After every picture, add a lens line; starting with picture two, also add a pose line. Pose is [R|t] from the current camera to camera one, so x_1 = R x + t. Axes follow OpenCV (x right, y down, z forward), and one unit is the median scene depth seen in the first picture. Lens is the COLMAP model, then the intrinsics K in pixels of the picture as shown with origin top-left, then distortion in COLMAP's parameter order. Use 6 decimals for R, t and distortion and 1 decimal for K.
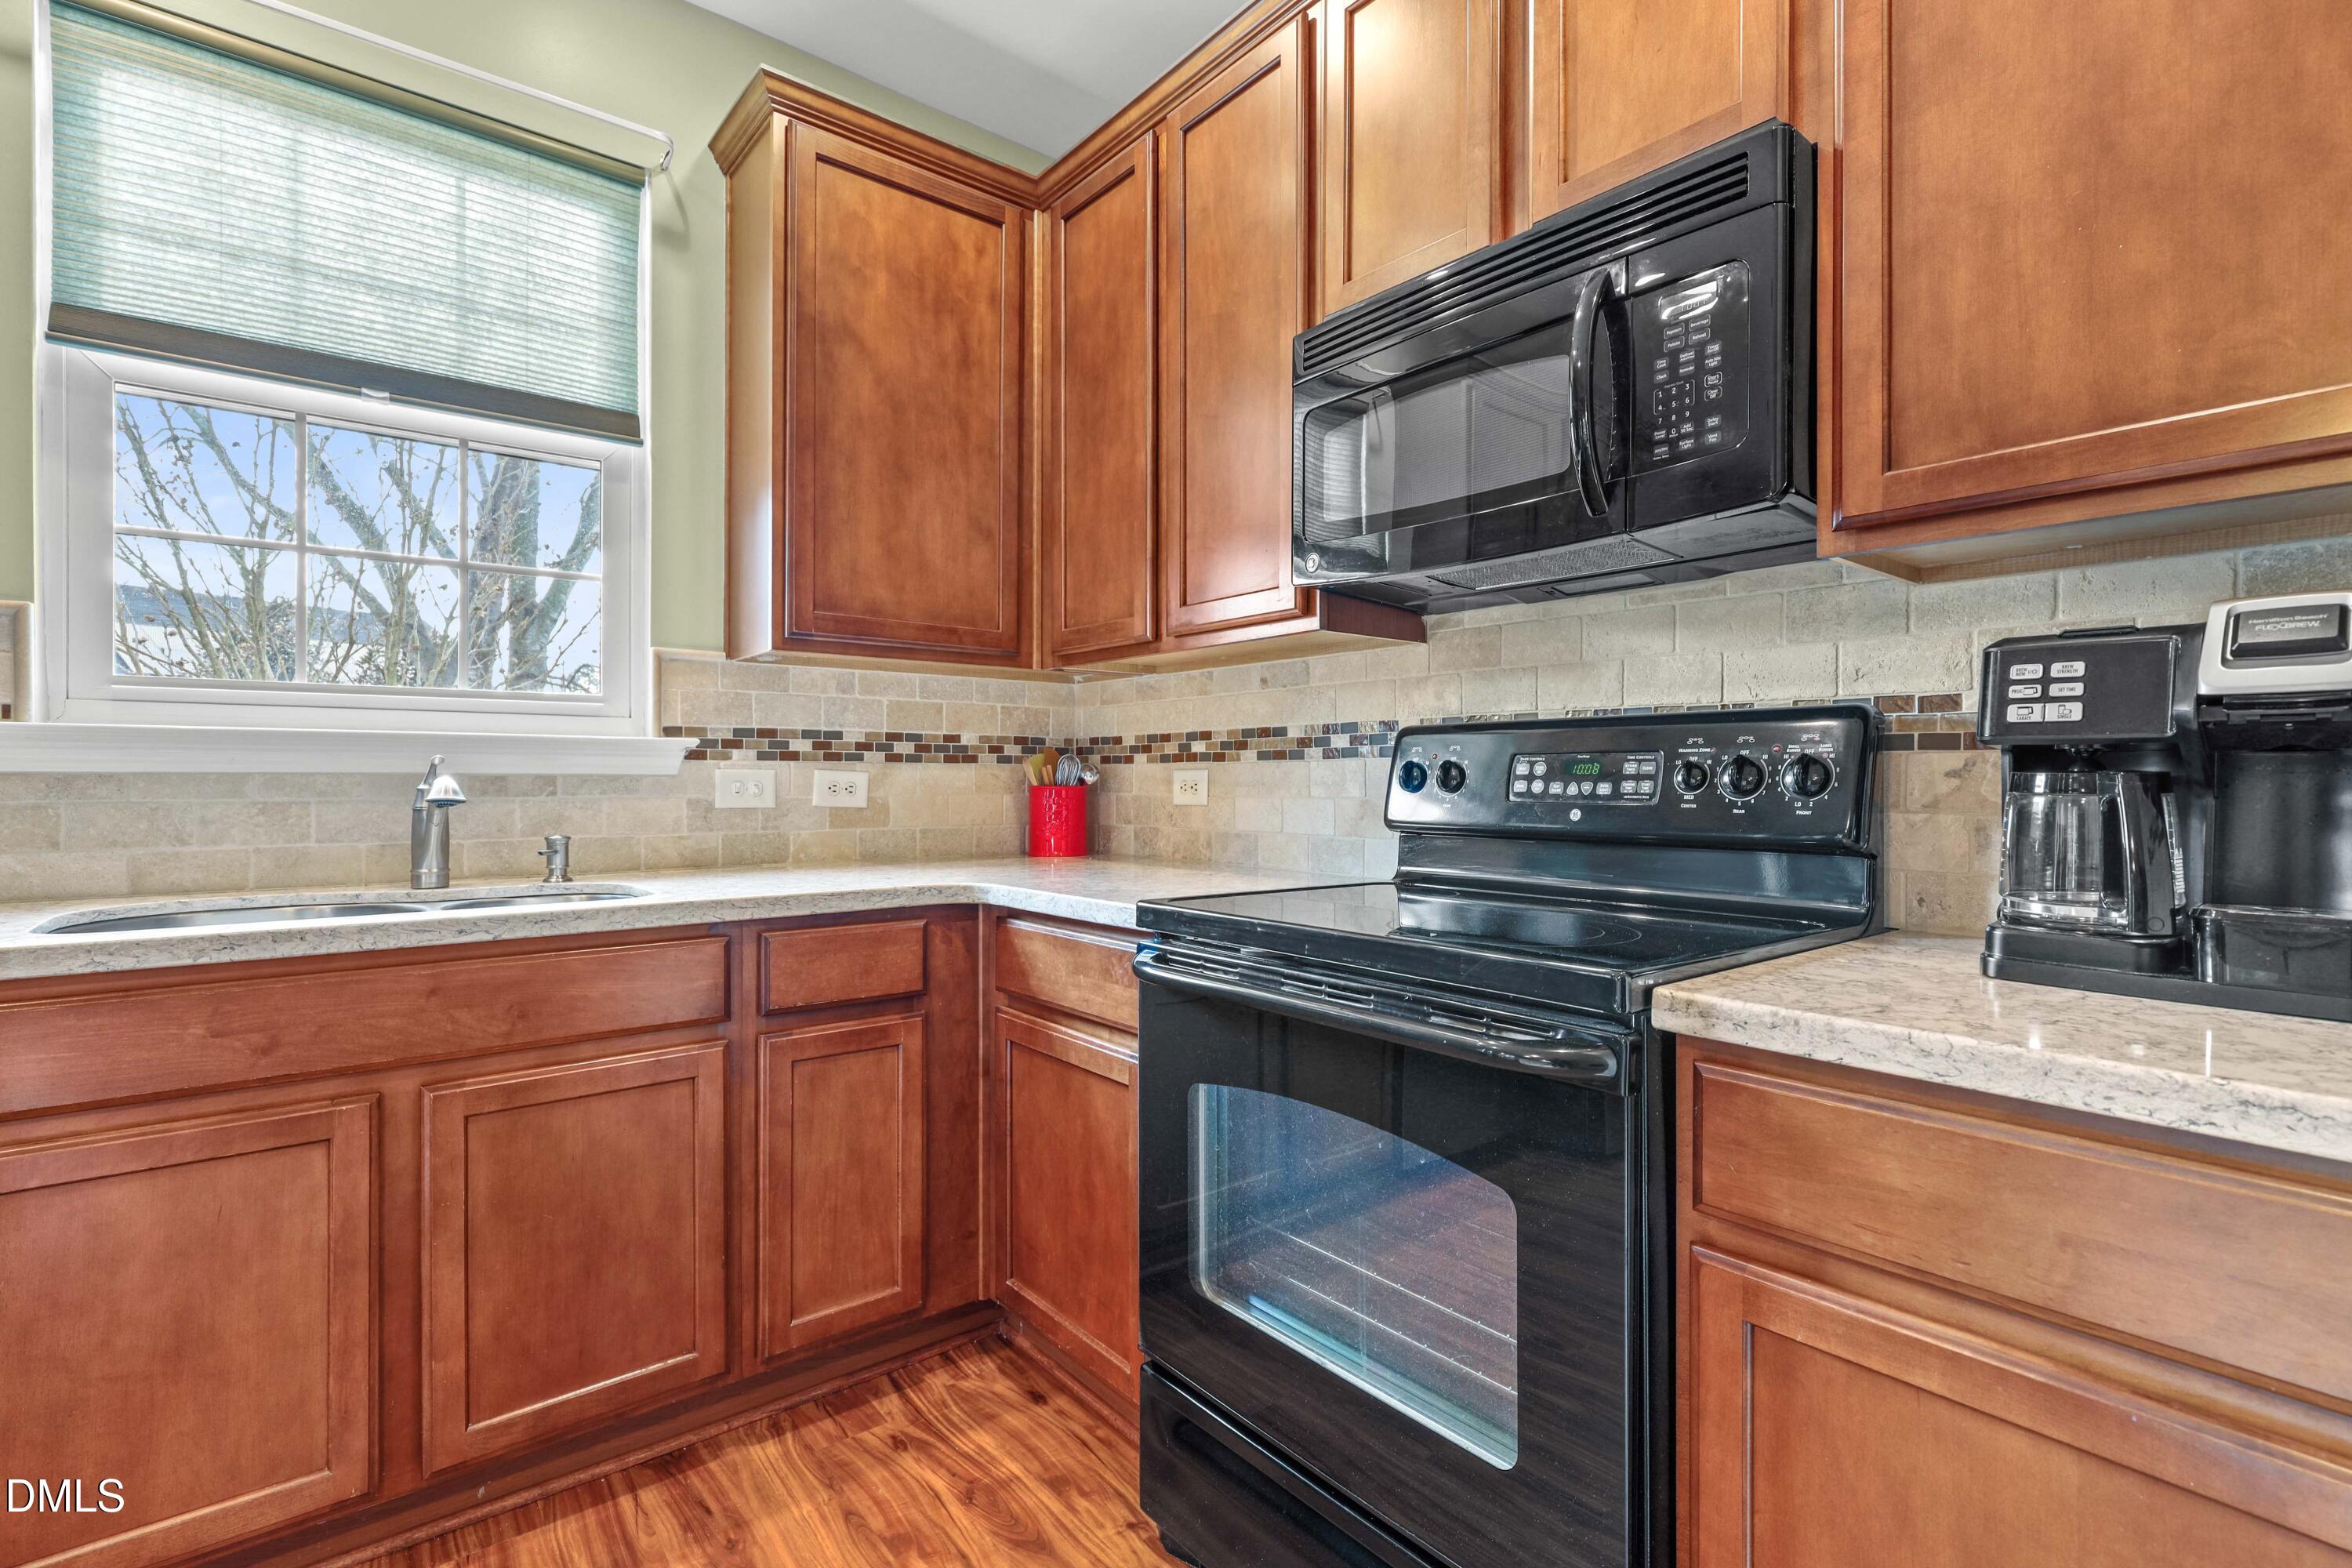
lens RADIAL K [[1070.9, 0, 1182.2], [0, 1070.9, 775.2], [0, 0, 1]] dist [-0.000485, -0.000182]
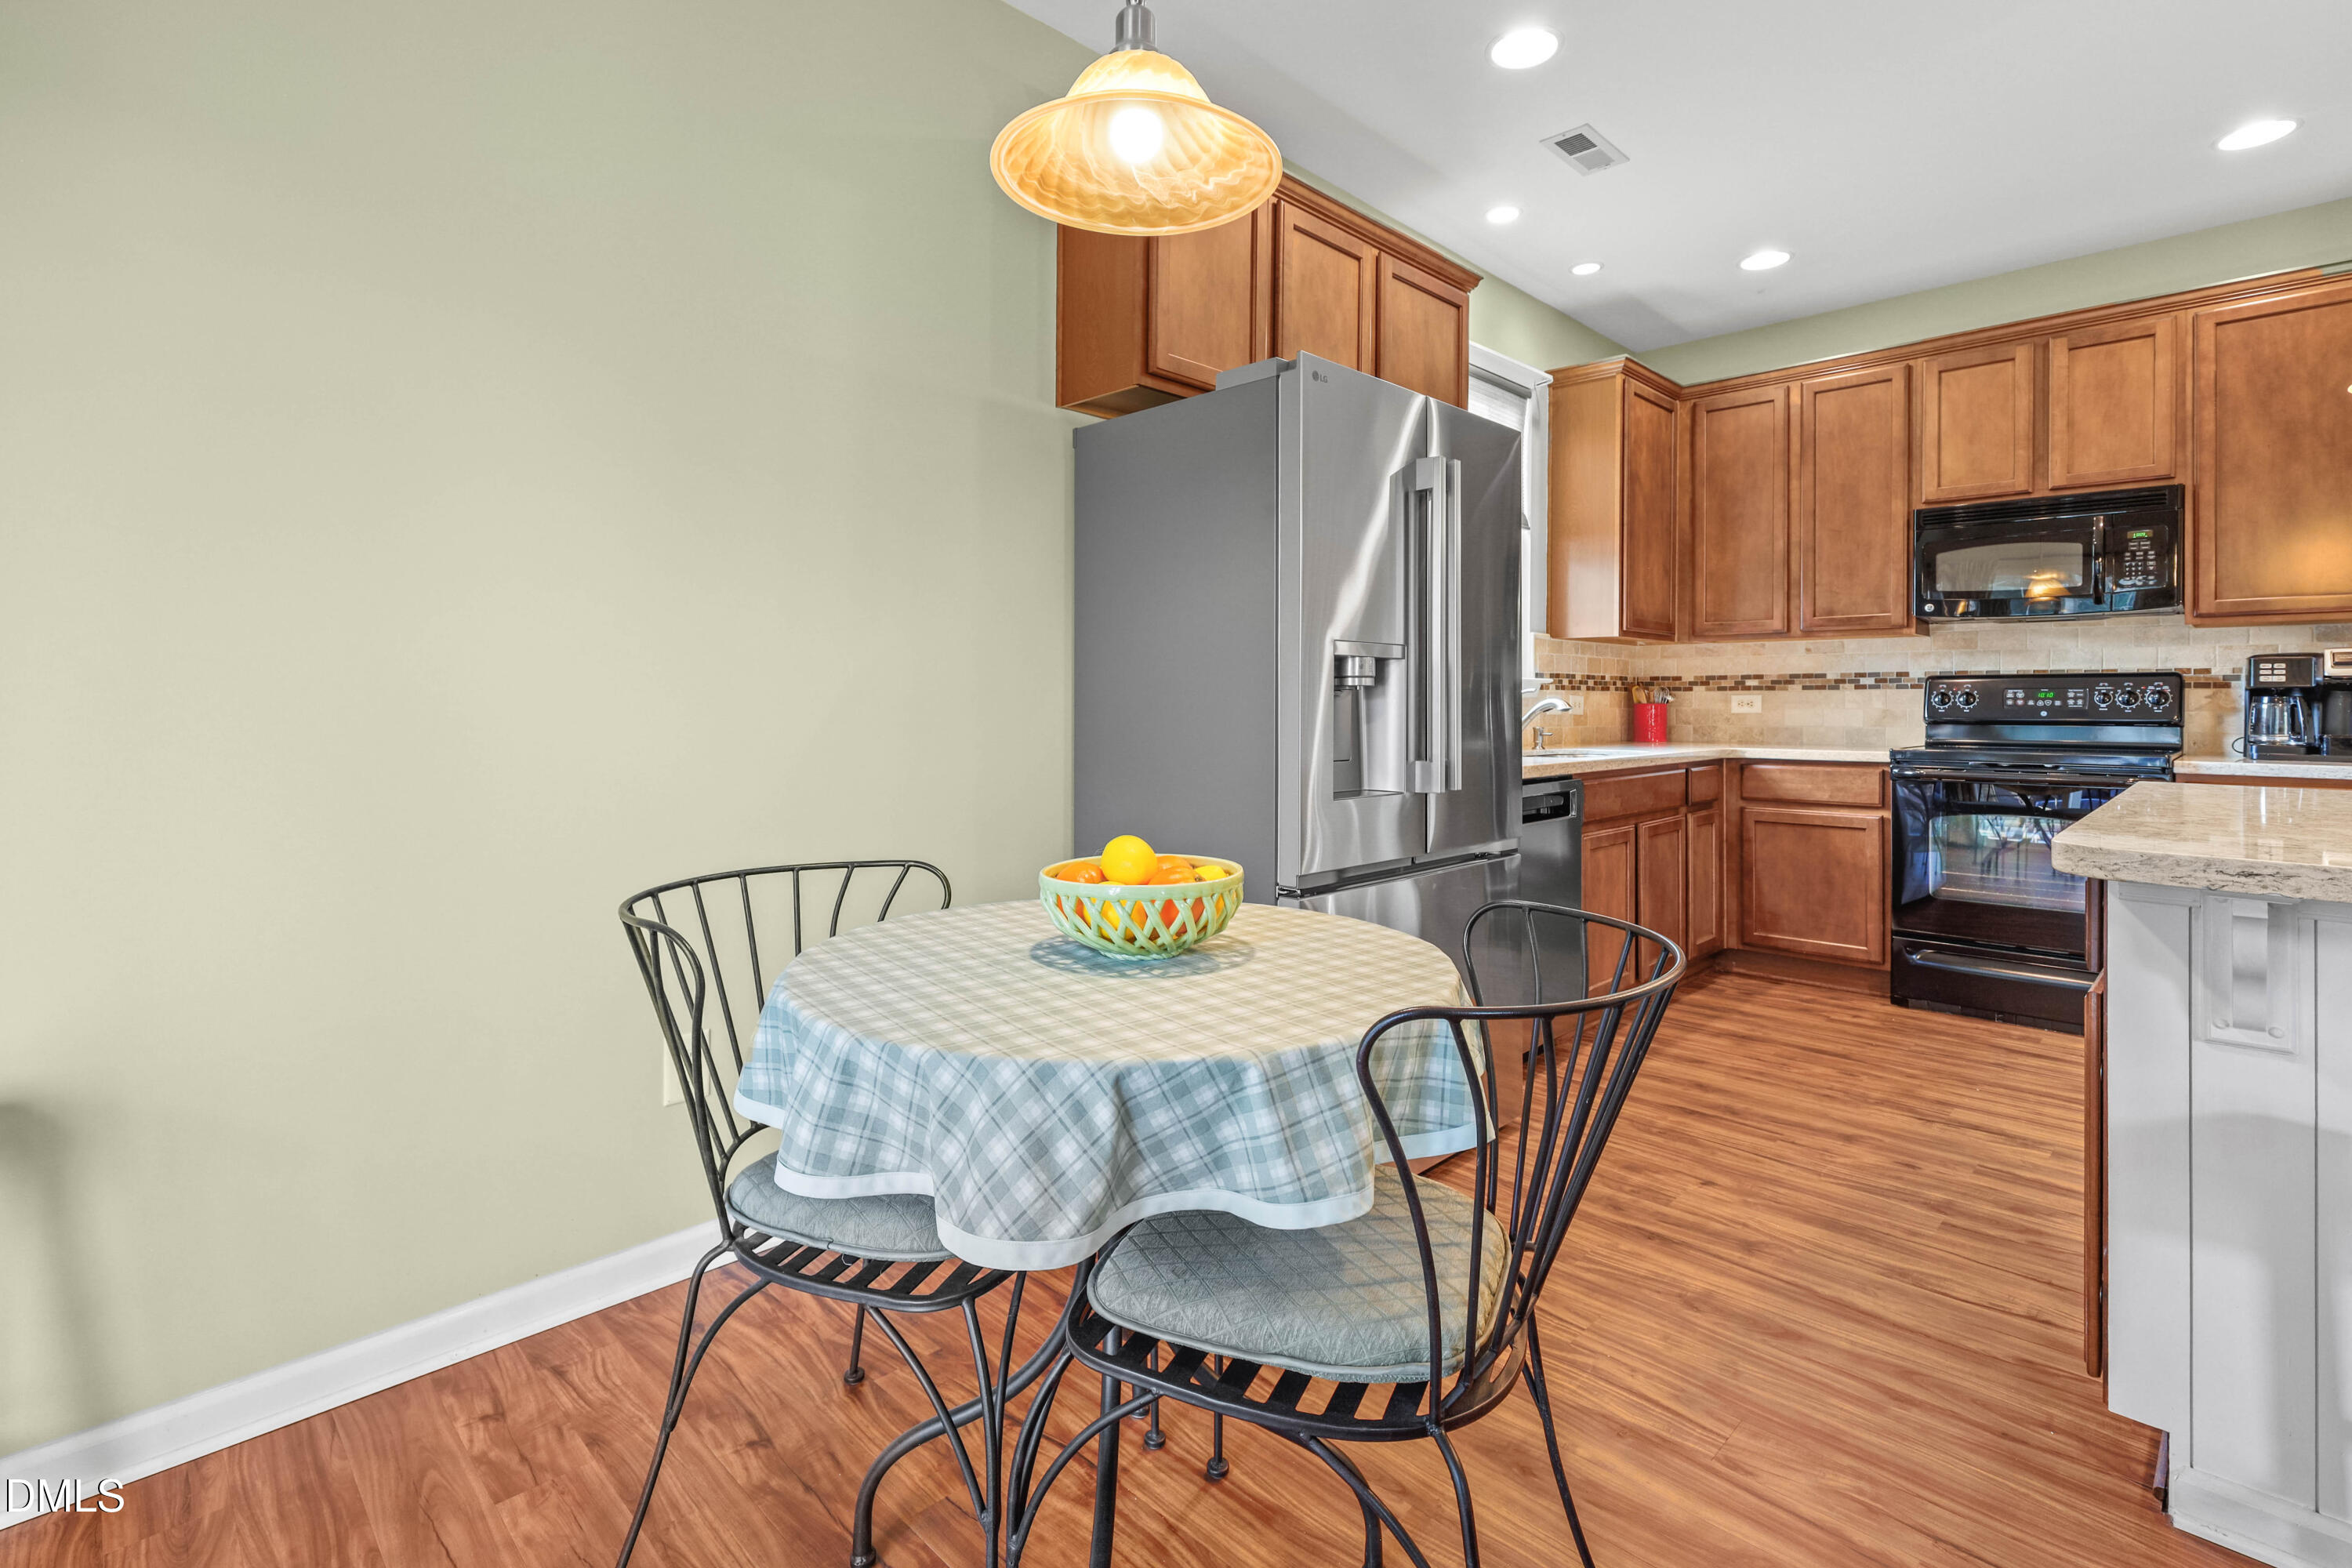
lens RADIAL K [[1102.9, 0, 1175.6], [0, 1102.9, 699.5], [0, 0, 1]] dist [-0.000324, 0.000092]
pose [[0.994182, 0.000111, 0.107717, -1.459316], [-0.000241, 0.999999, 0.001196, 0.001587], [-0.107717, -0.001215, 0.994181, -1.008320]]
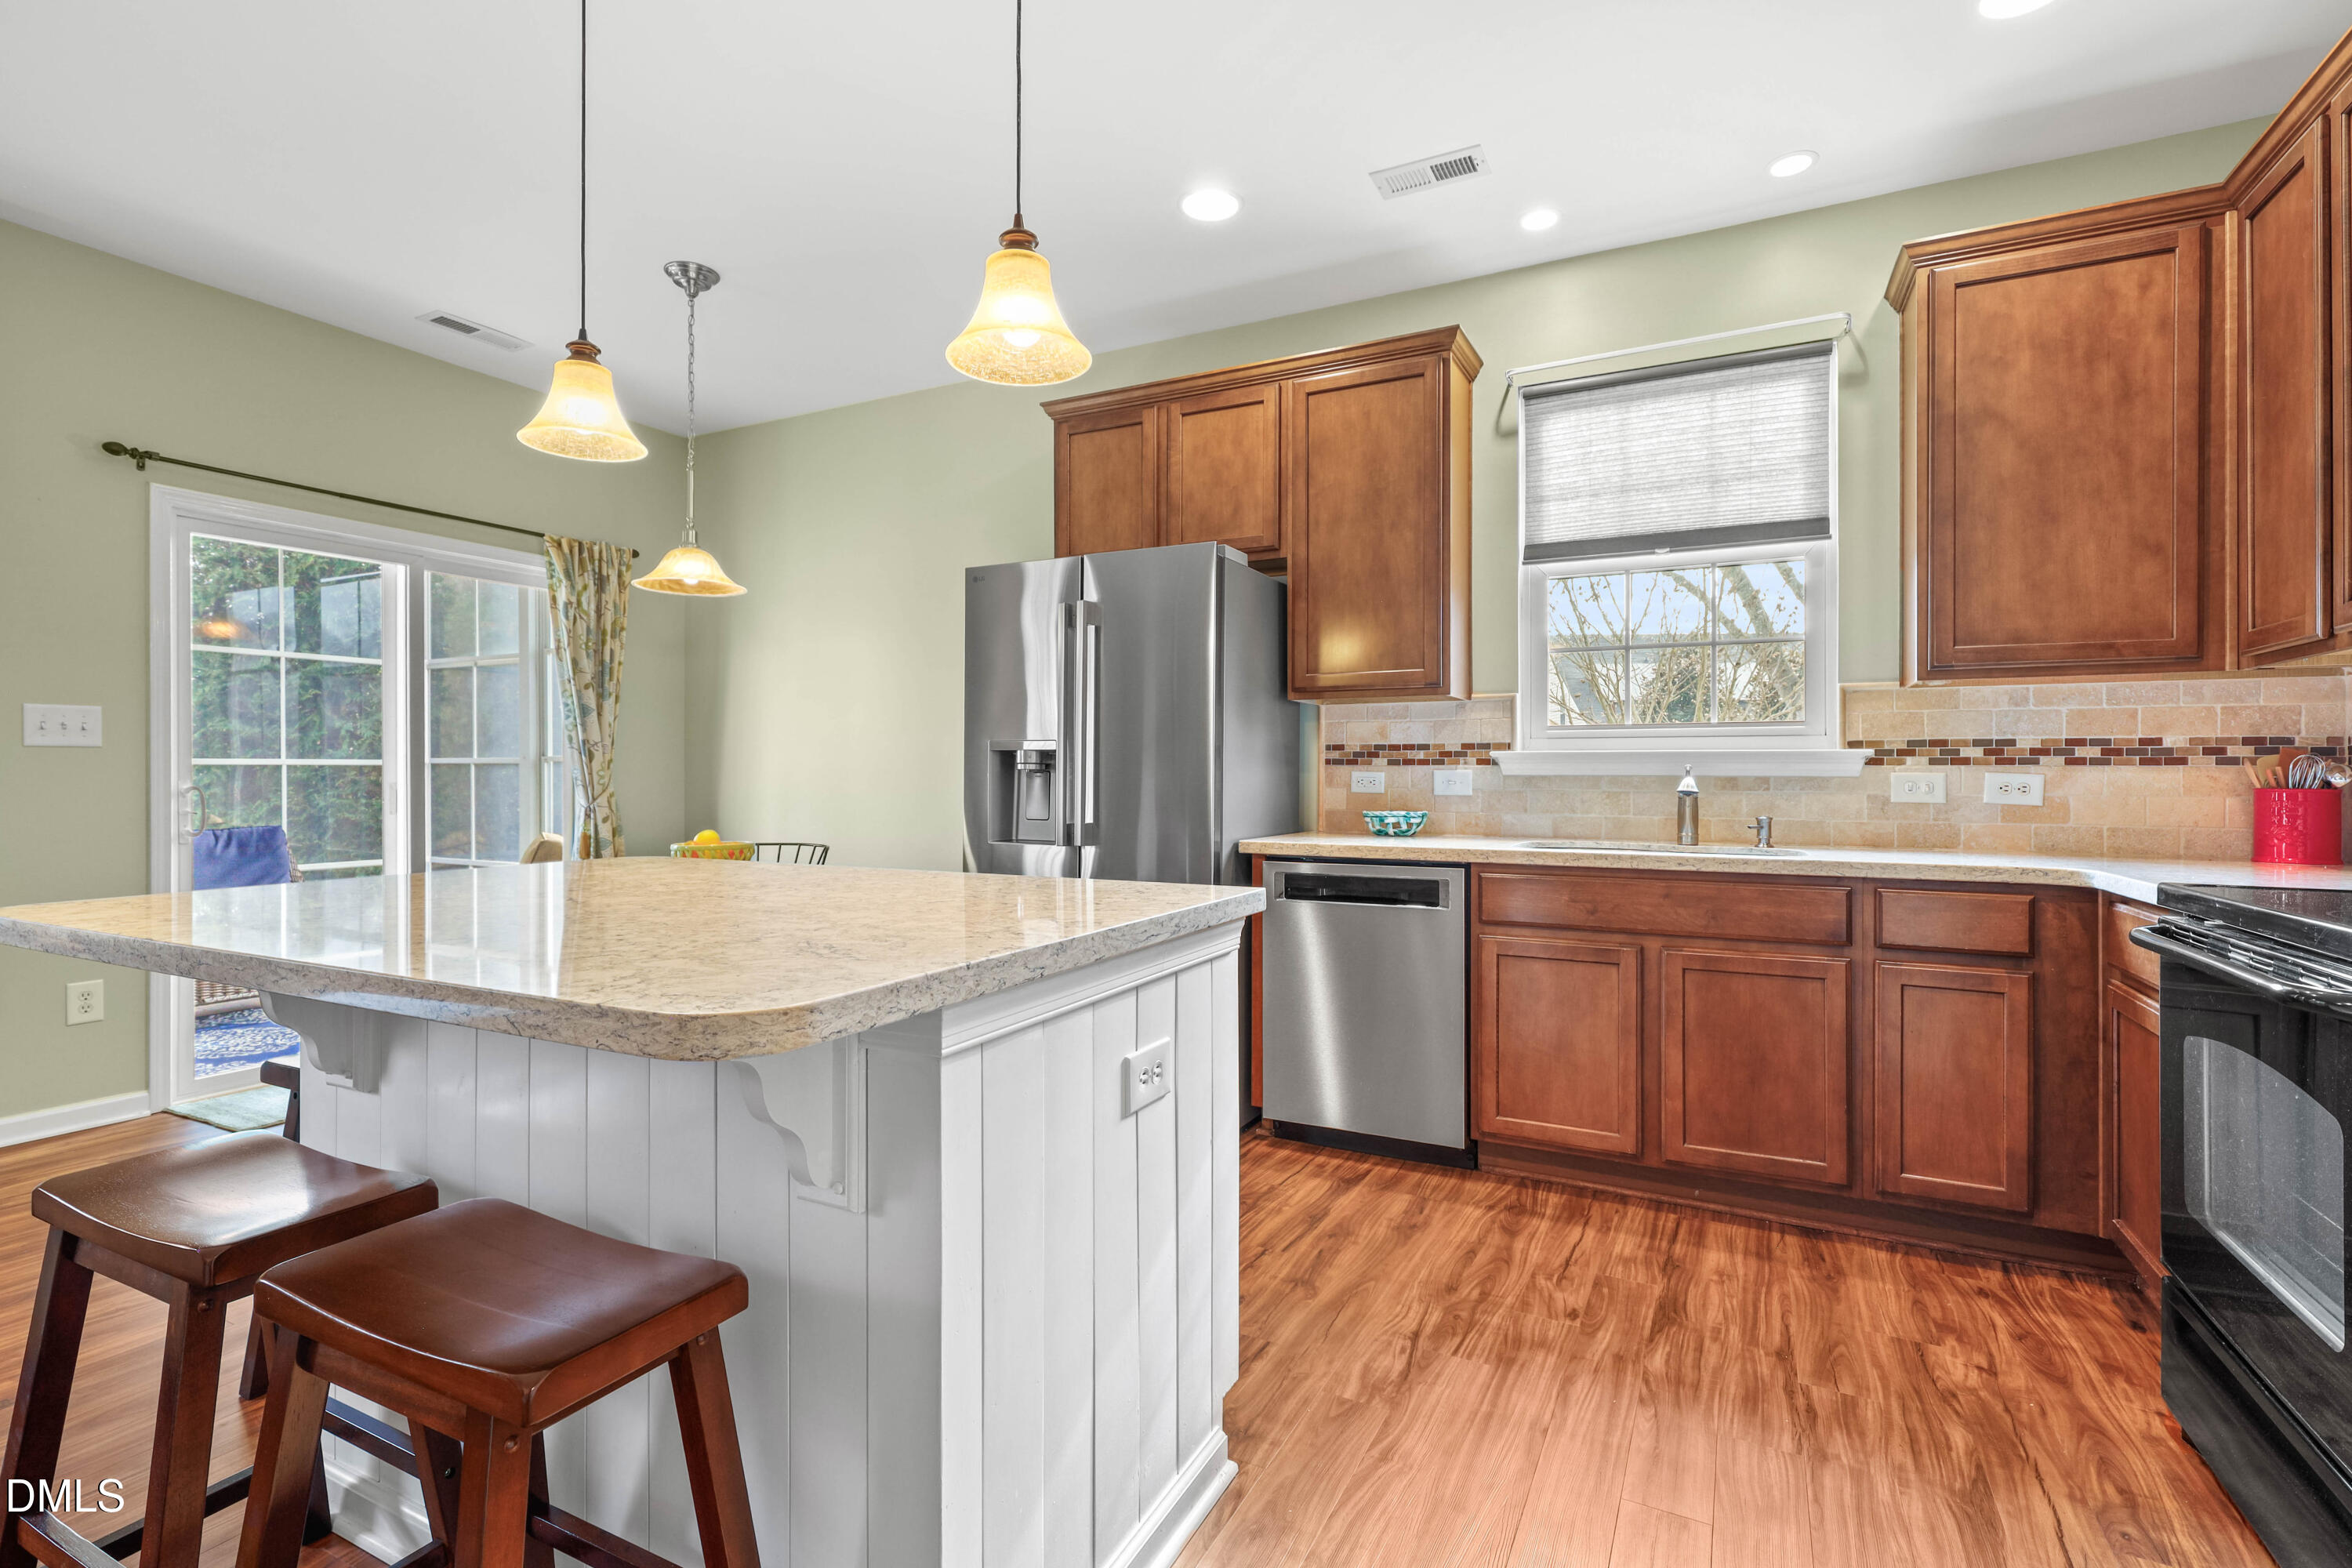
lens RADIAL K [[1077.9, 0, 1179.6], [0, 1077.9, 774.3], [0, 0, 1]] dist [0.000900, -0.000003]
pose [[0.403381, -0.001835, -0.915030, 0.459932], [-0.000785, 0.999997, -0.002352, 0.000650], [0.915032, 0.001667, 0.403378, -0.355593]]
